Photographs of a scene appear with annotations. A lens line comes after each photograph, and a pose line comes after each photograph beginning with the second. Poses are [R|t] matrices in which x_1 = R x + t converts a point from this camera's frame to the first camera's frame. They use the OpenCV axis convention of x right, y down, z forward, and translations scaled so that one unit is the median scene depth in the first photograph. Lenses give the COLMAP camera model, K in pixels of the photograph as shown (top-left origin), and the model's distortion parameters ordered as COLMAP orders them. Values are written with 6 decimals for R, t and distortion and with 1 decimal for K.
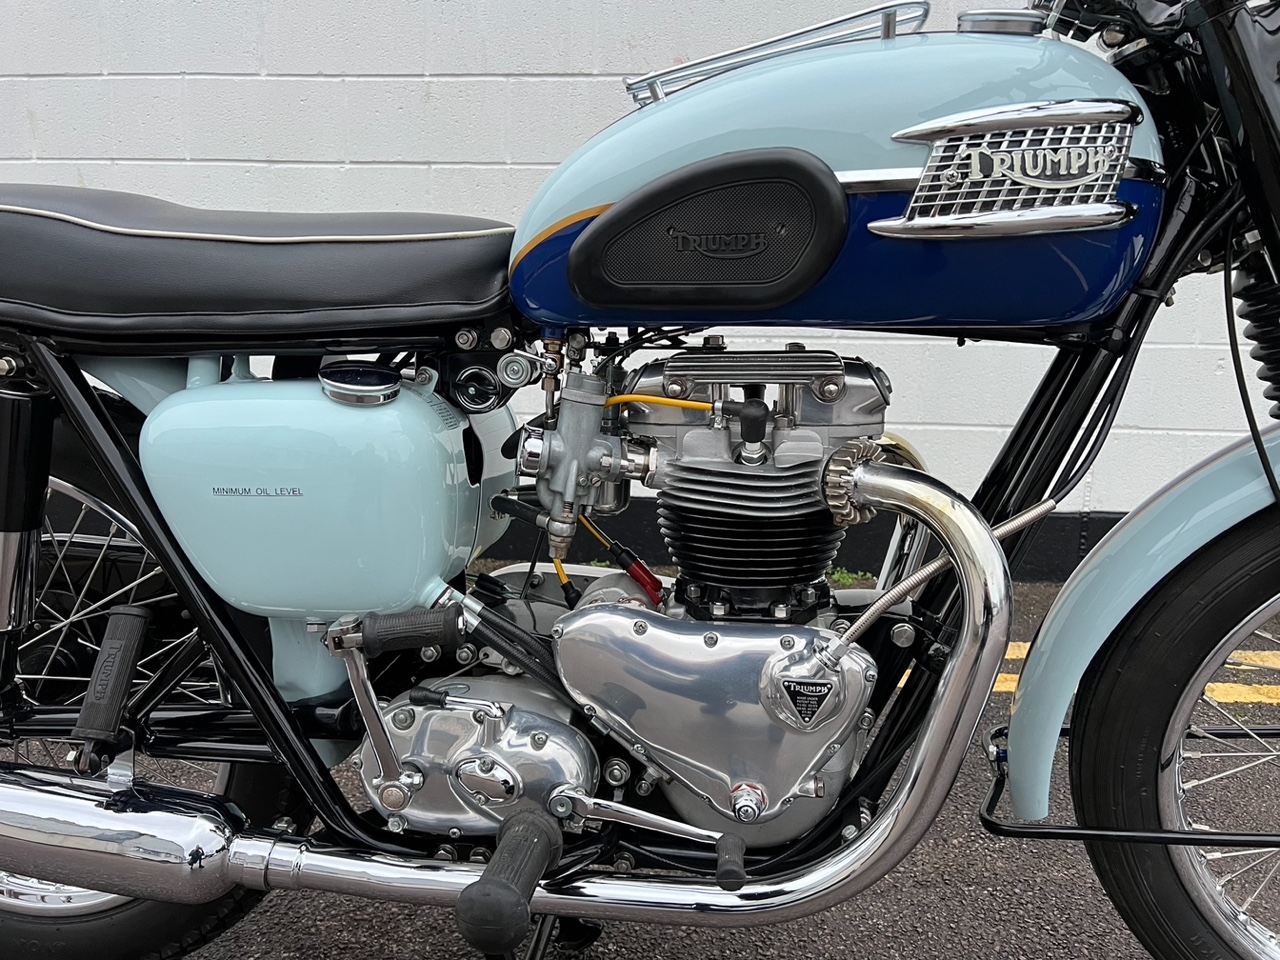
lens RADIAL K [[975.3, 0, 635.0], [0, 975.3, 477.7], [0, 0, 1]] dist [0.055380, -0.063095]
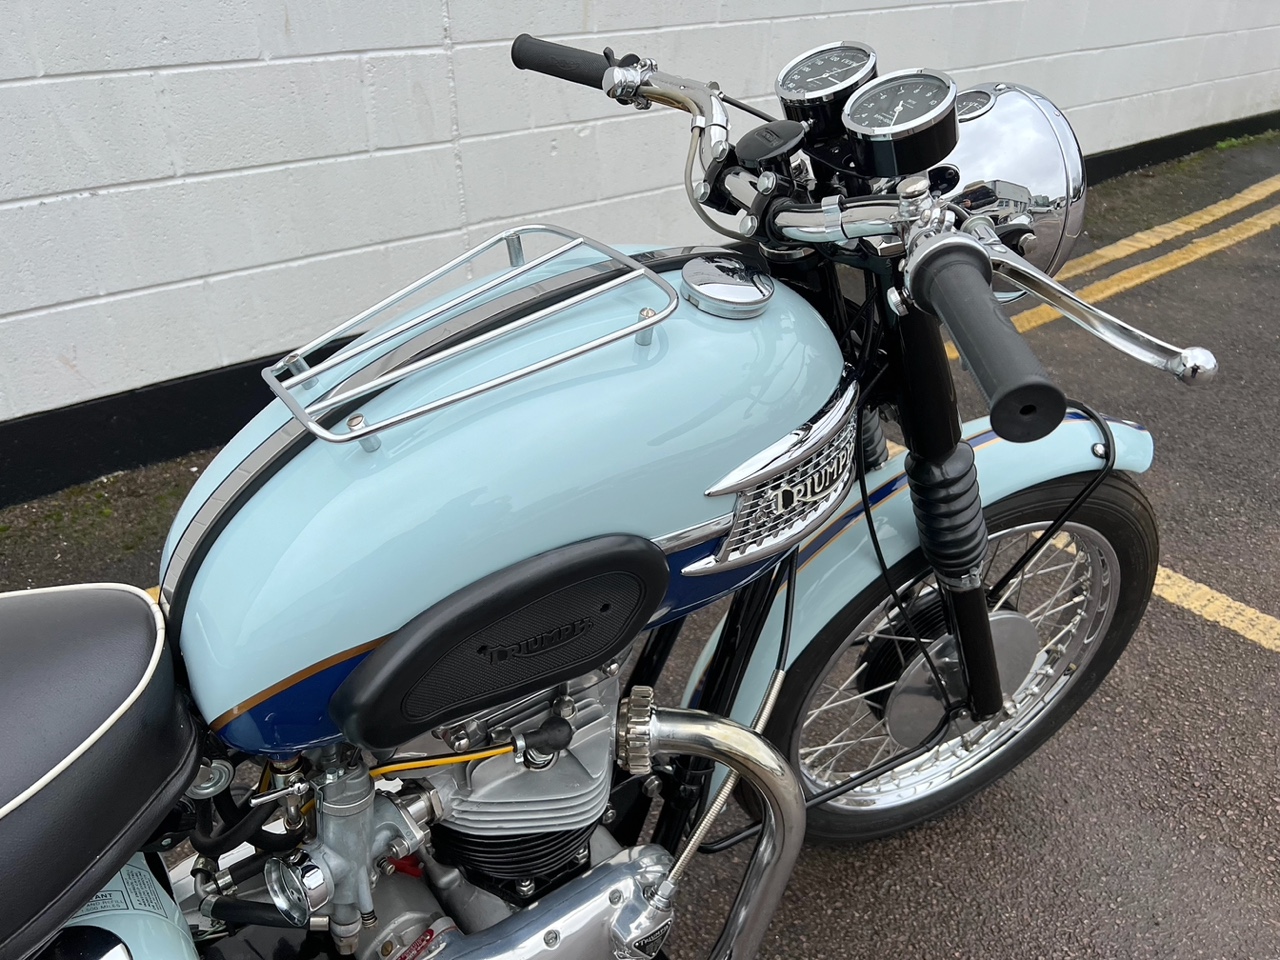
lens RADIAL K [[968.2, 0, 638.2], [0, 968.2, 475.4], [0, 0, 1]] dist [0.040489, -0.050350]
pose [[0.731368, -0.357264, 0.580916, -0.248219], [0.129159, 0.908949, 0.396395, -0.599327], [-0.669641, -0.214880, 0.710920, 0.335523]]
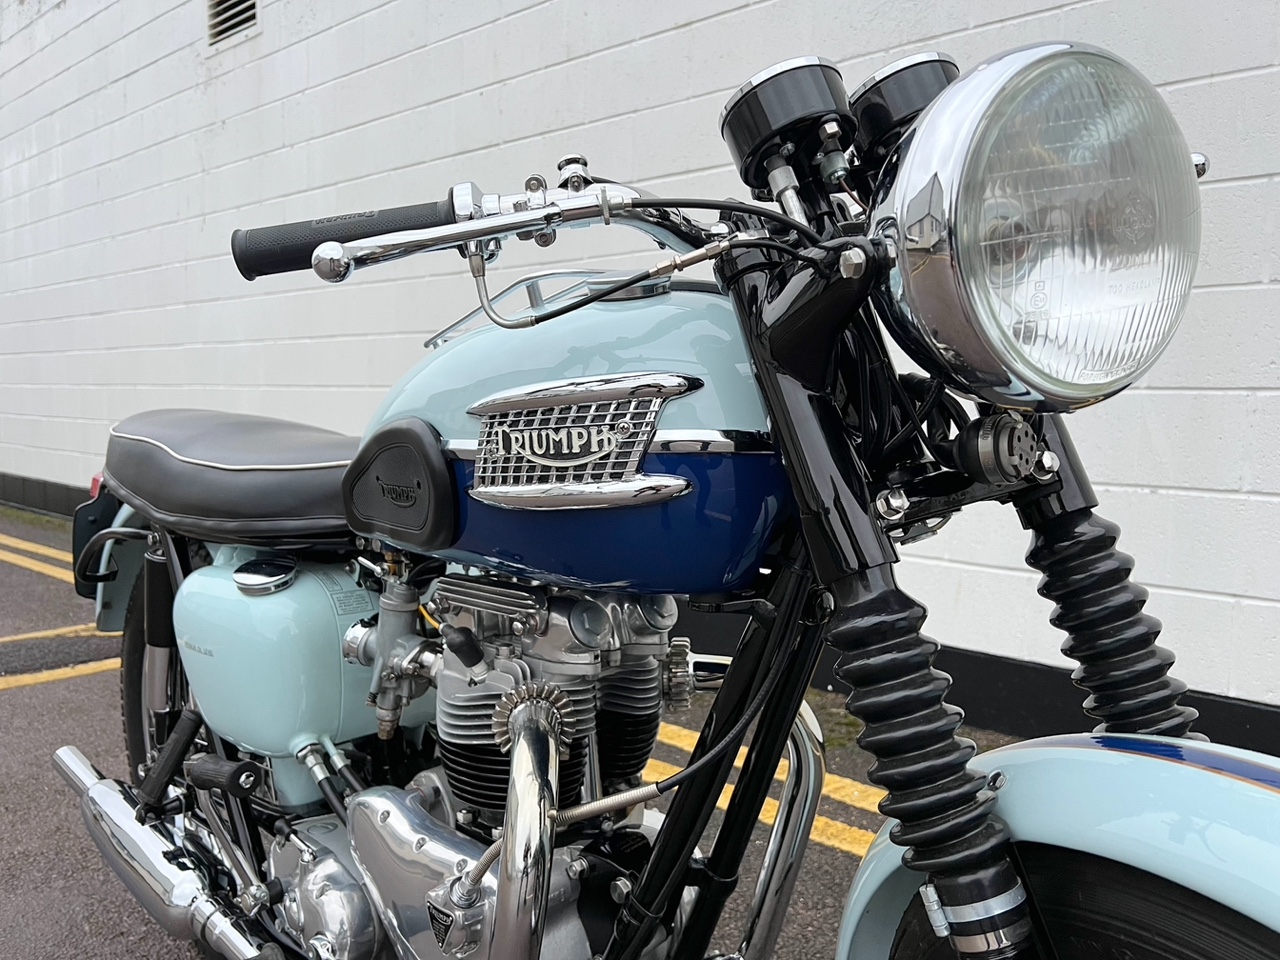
lens RADIAL K [[965.8, 0, 641.3], [0, 965.8, 484.4], [0, 0, 1]] dist [0.042617, -0.057878]
pose [[0.808367, 0.045118, -0.586947, 0.858293], [-0.095199, 0.993954, -0.054708, -0.187451], [0.580930, 0.100101, 0.807775, 0.218286]]
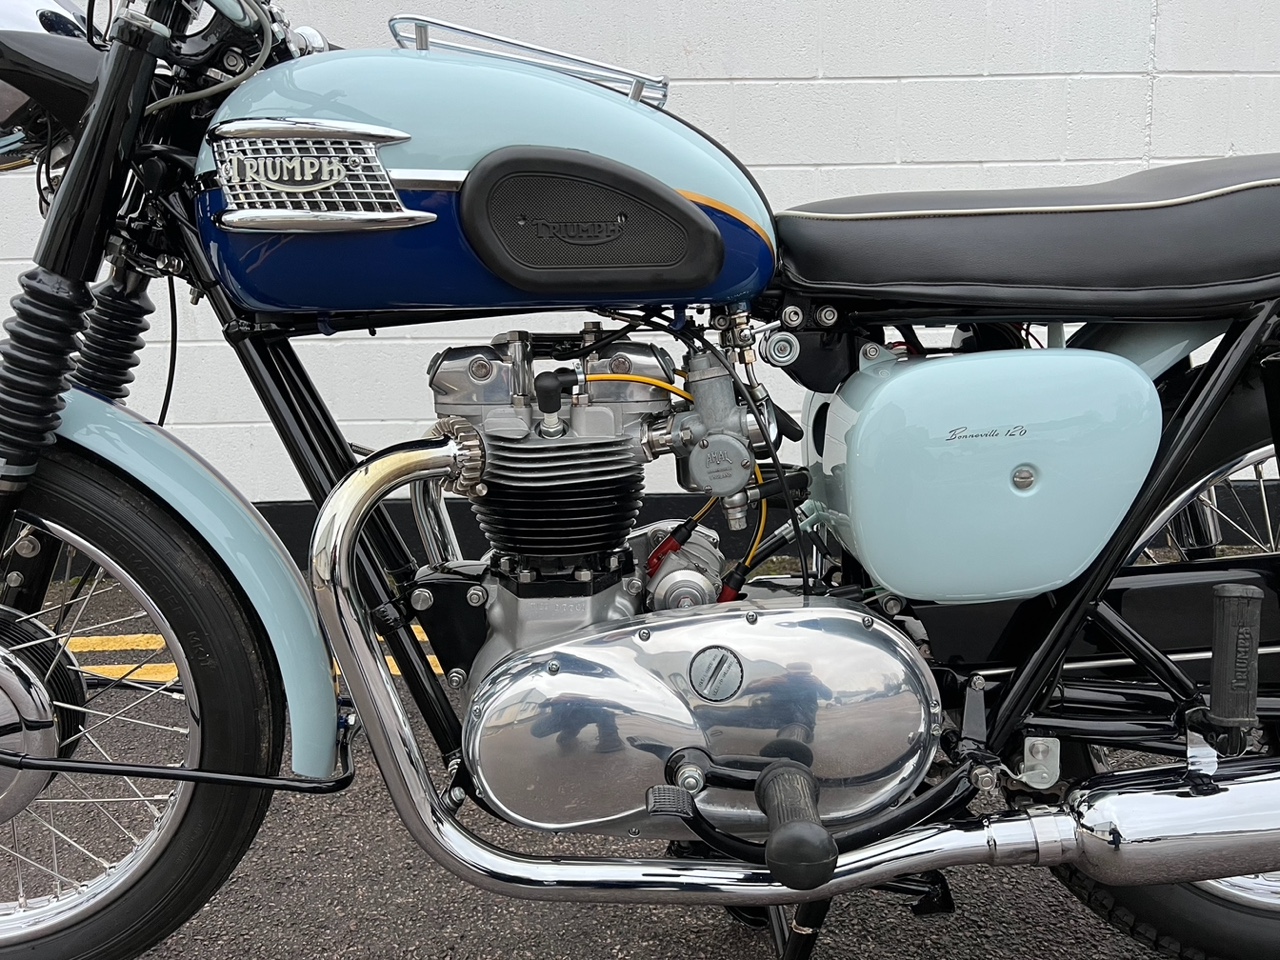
lens RADIAL K [[971.5, 0, 630.9], [0, 971.5, 481.2], [0, 0, 1]] dist [0.042440, -0.056162]
pose [[0.992209, -0.053219, 0.112648, -0.613832], [0.054010, 0.998532, -0.003985, 0.024570], [-0.112271, 0.010038, 0.993627, 0.004122]]
